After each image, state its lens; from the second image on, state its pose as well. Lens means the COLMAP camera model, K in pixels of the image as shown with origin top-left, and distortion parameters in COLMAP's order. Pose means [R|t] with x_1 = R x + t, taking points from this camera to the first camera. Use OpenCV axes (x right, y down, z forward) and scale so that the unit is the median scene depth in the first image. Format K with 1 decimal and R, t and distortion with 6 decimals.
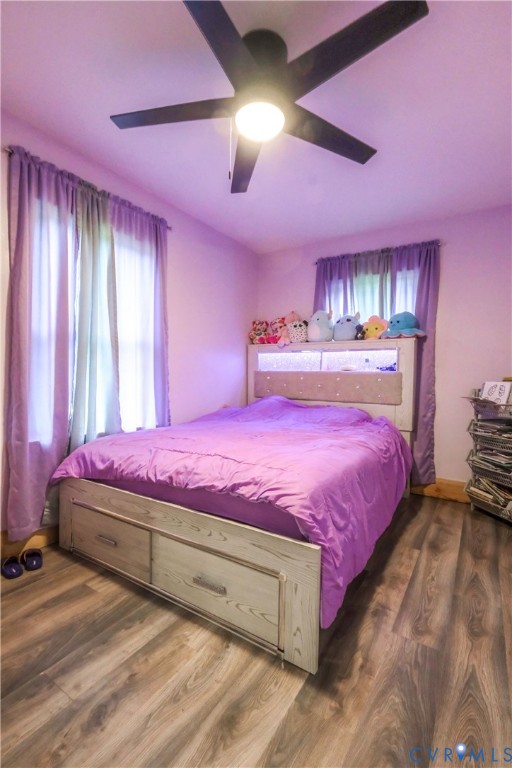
lens RADIAL K [[356.1, 0, 247.8], [0, 356.1, 384.0], [0, 0, 1]] dist [-0.008246, 0.002017]
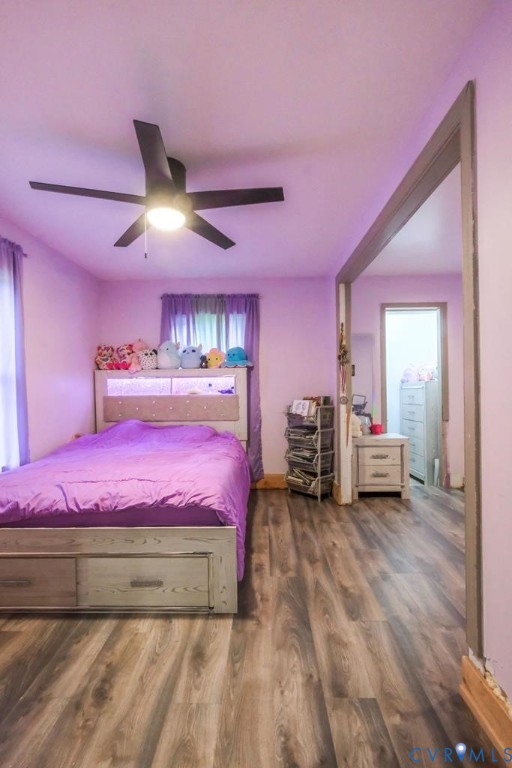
lens RADIAL K [[356.1, 0, 261.8], [0, 356.1, 384.0], [0, 0, 1]] dist [-0.008246, 0.002017]
pose [[0.846562, -0.018687, 0.531962, -0.336771], [0.038168, 0.998942, -0.025650, -0.069037], [-0.530920, 0.042018, 0.846380, -0.243946]]
